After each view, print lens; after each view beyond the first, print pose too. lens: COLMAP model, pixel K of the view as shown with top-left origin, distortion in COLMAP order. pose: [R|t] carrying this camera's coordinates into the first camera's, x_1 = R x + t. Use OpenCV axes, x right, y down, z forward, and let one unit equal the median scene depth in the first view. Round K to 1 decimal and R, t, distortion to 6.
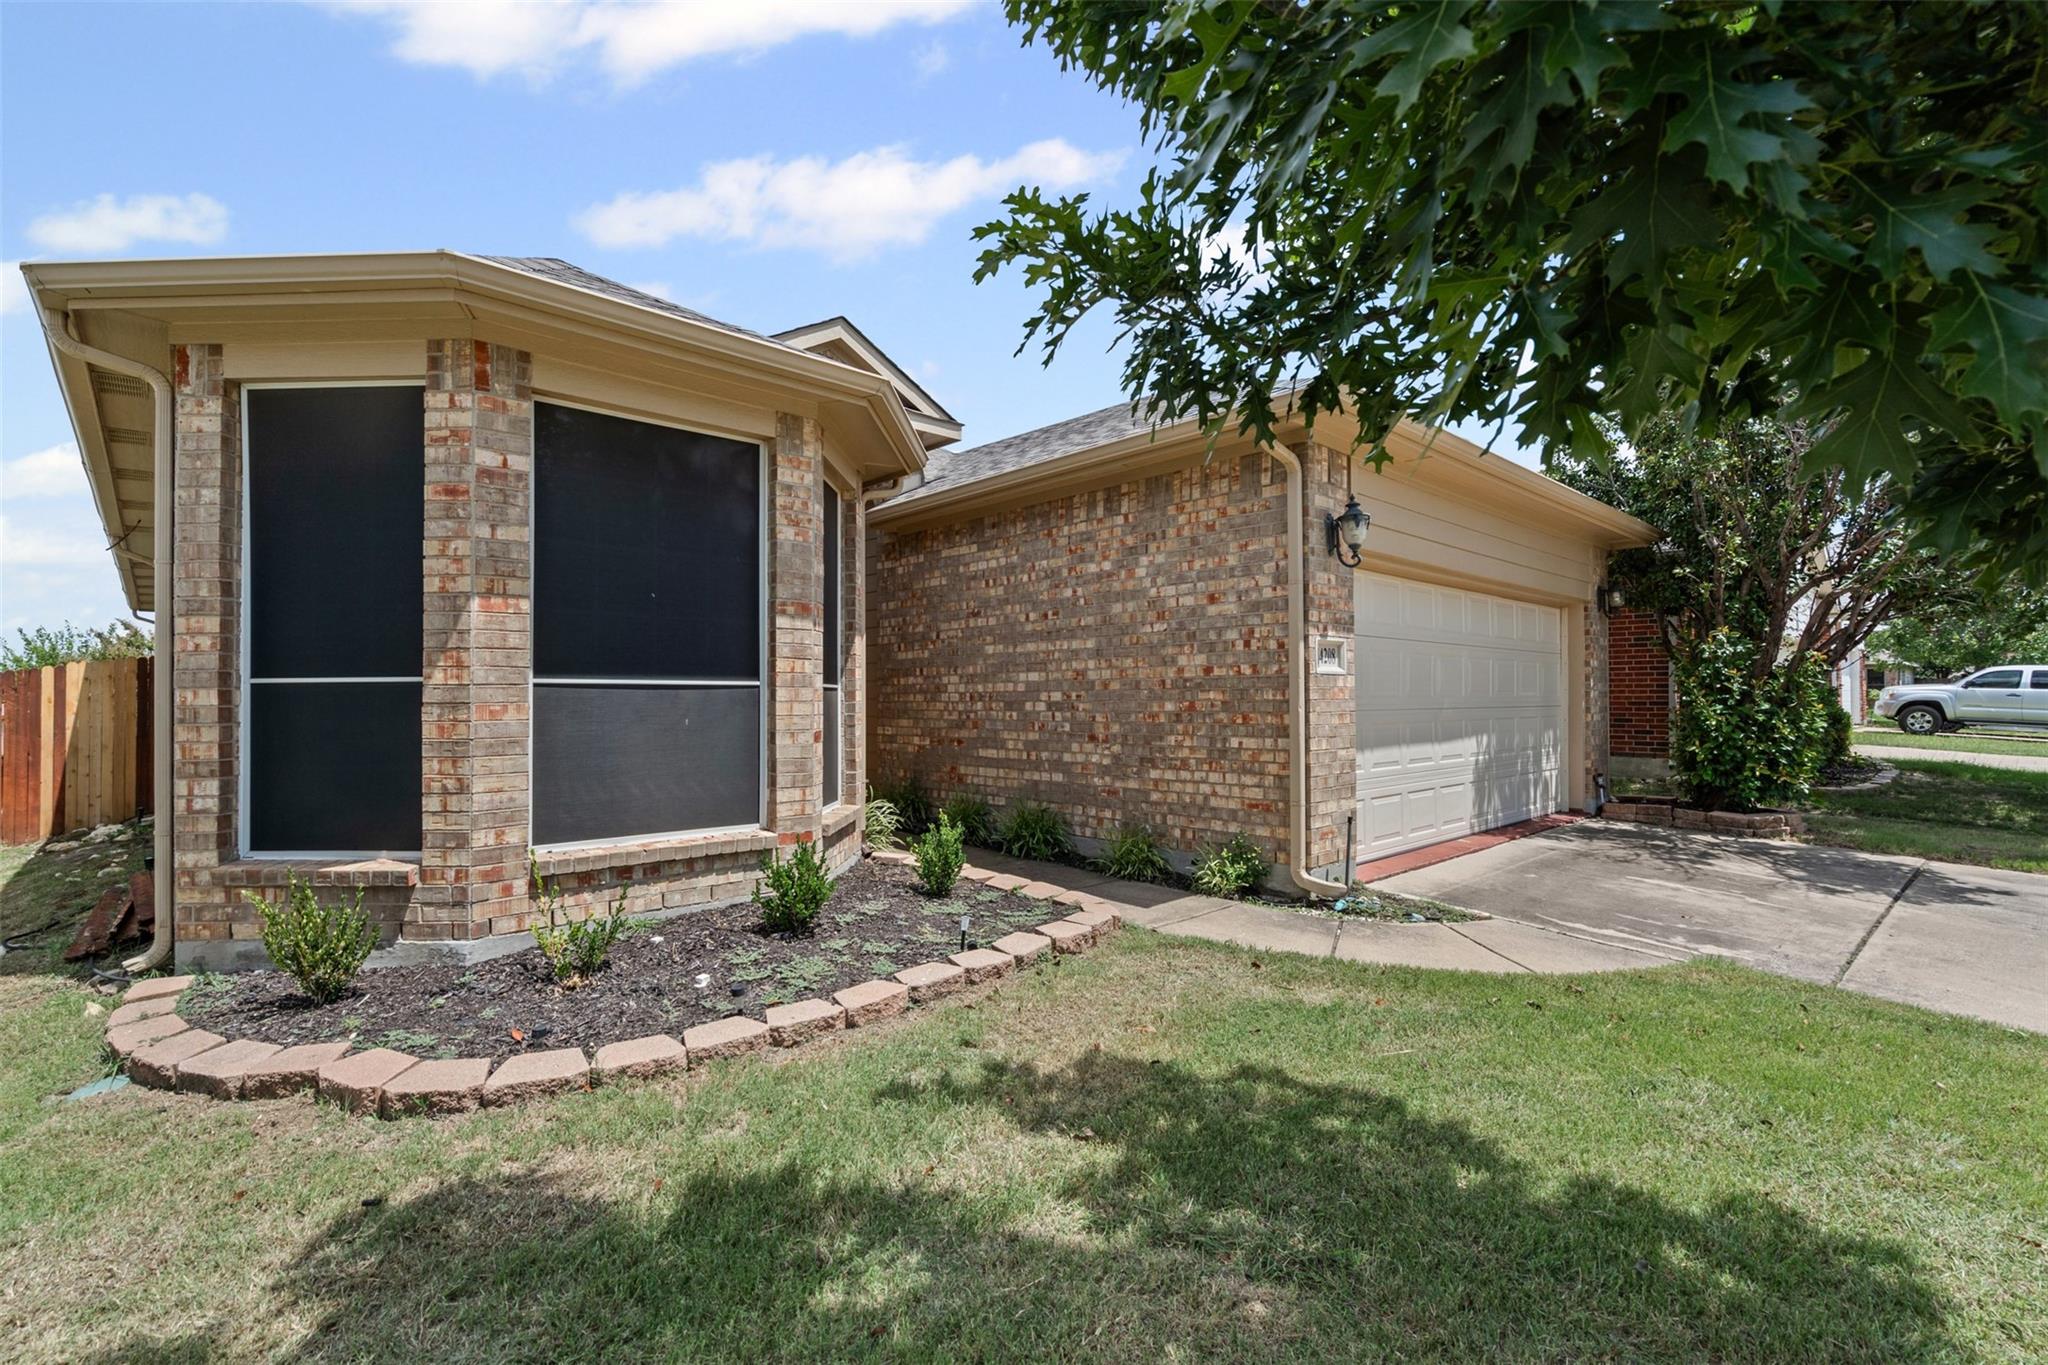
lens RADIAL K [[938.1, 0, 1031.8], [0, 938.1, 693.9], [0, 0, 1]] dist [-0.008392, 0.003237]
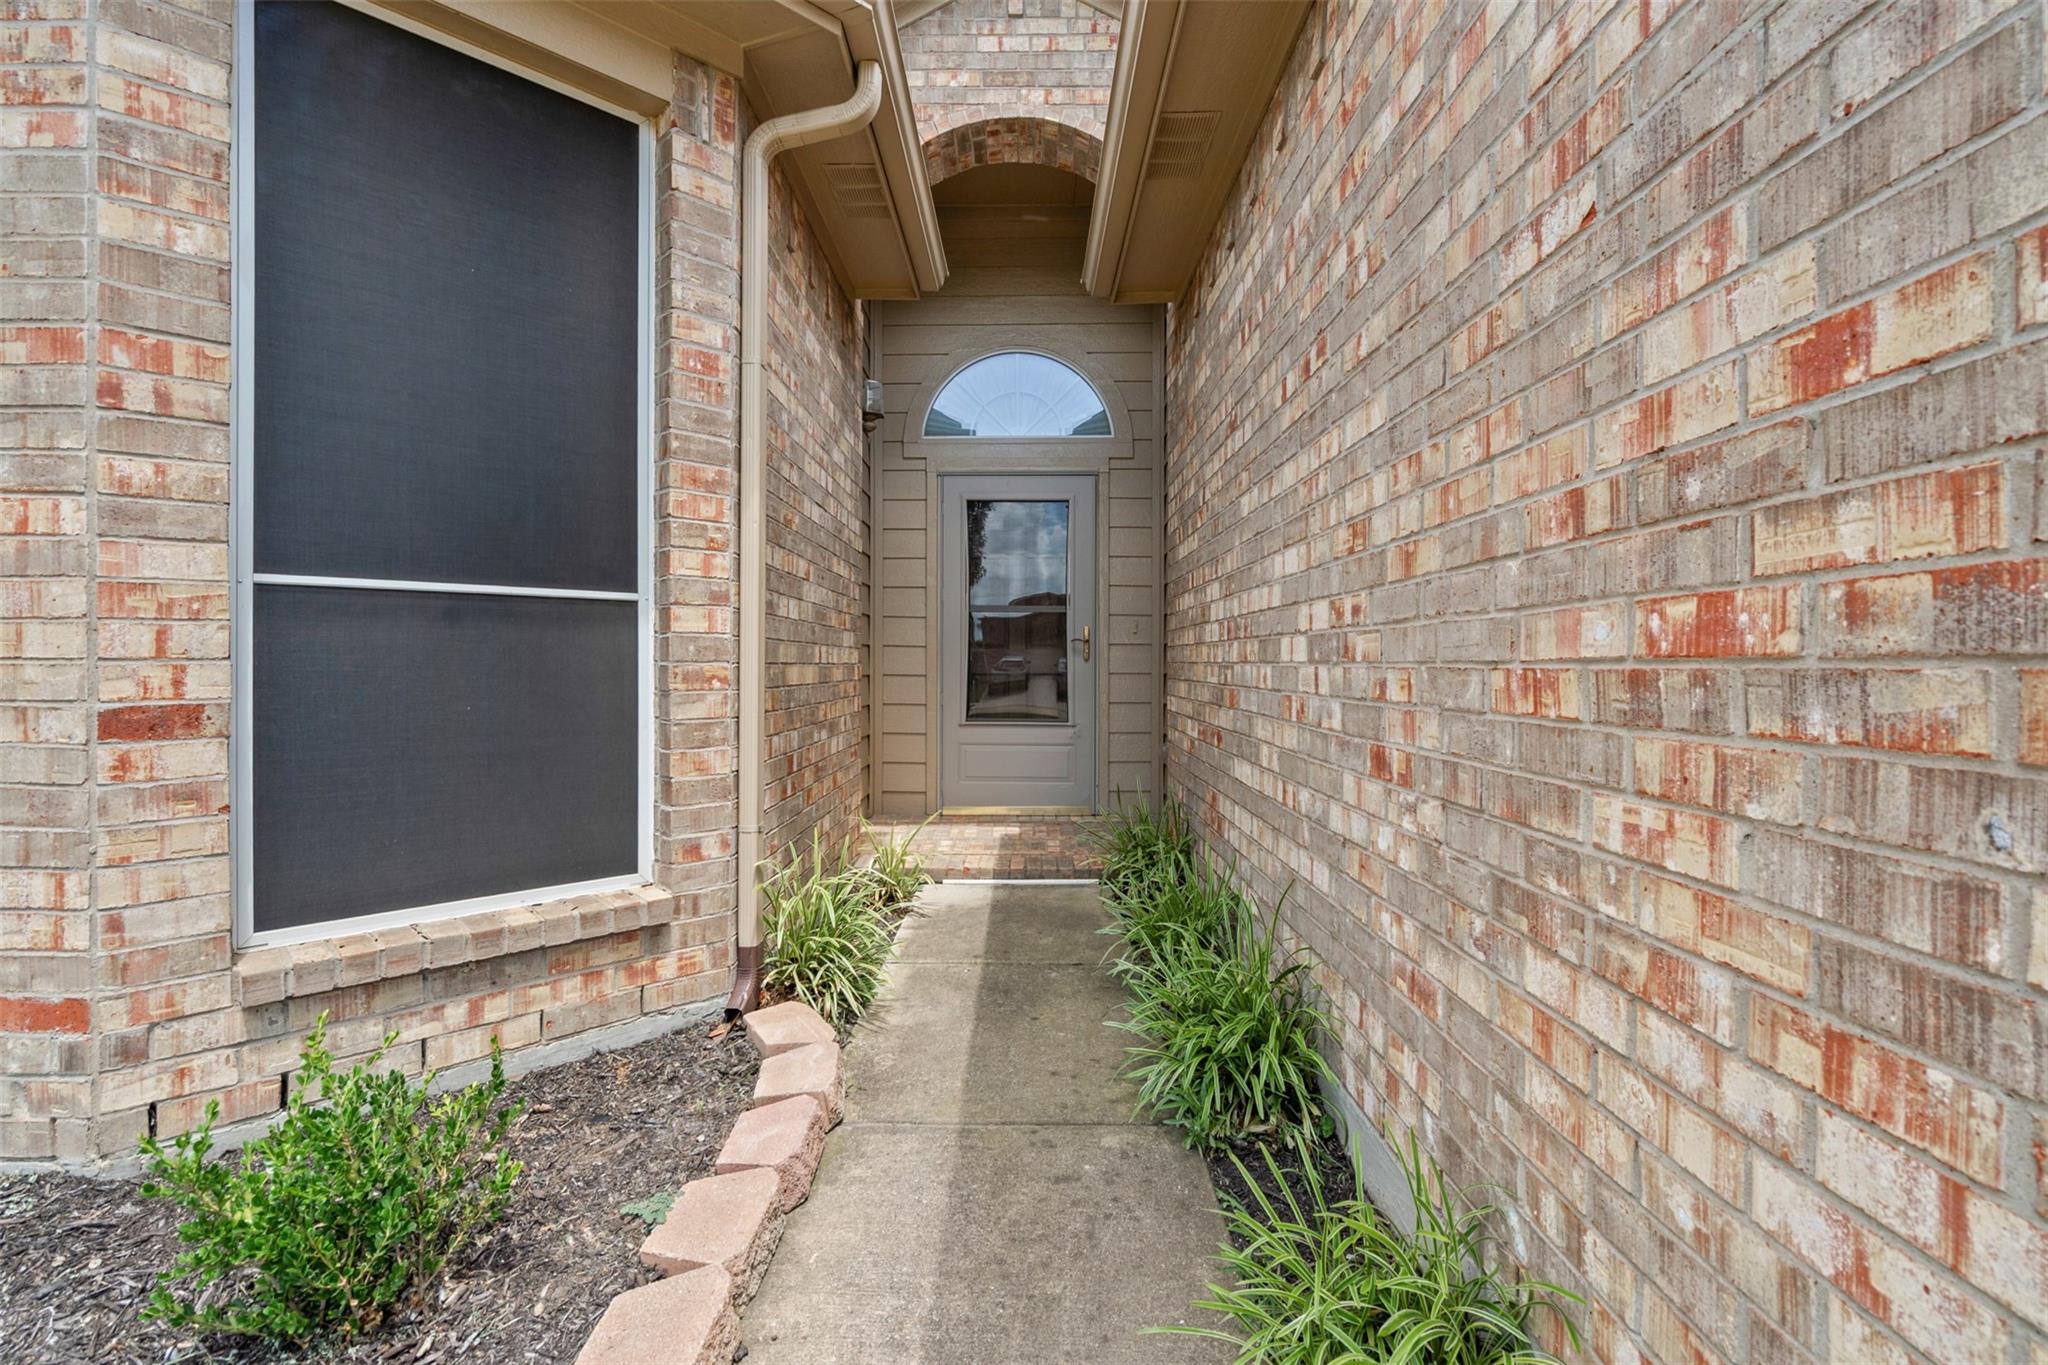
lens RADIAL K [[938.1, 0, 1012.7], [0, 938.1, 670.1], [0, 0, 1]] dist [-0.008392, 0.003237]
pose [[0.712936, 0.009275, -0.701168, 0.194916], [0.001916, 0.999883, 0.015175, 0.017892], [0.701227, -0.012162, 0.712835, 0.805924]]
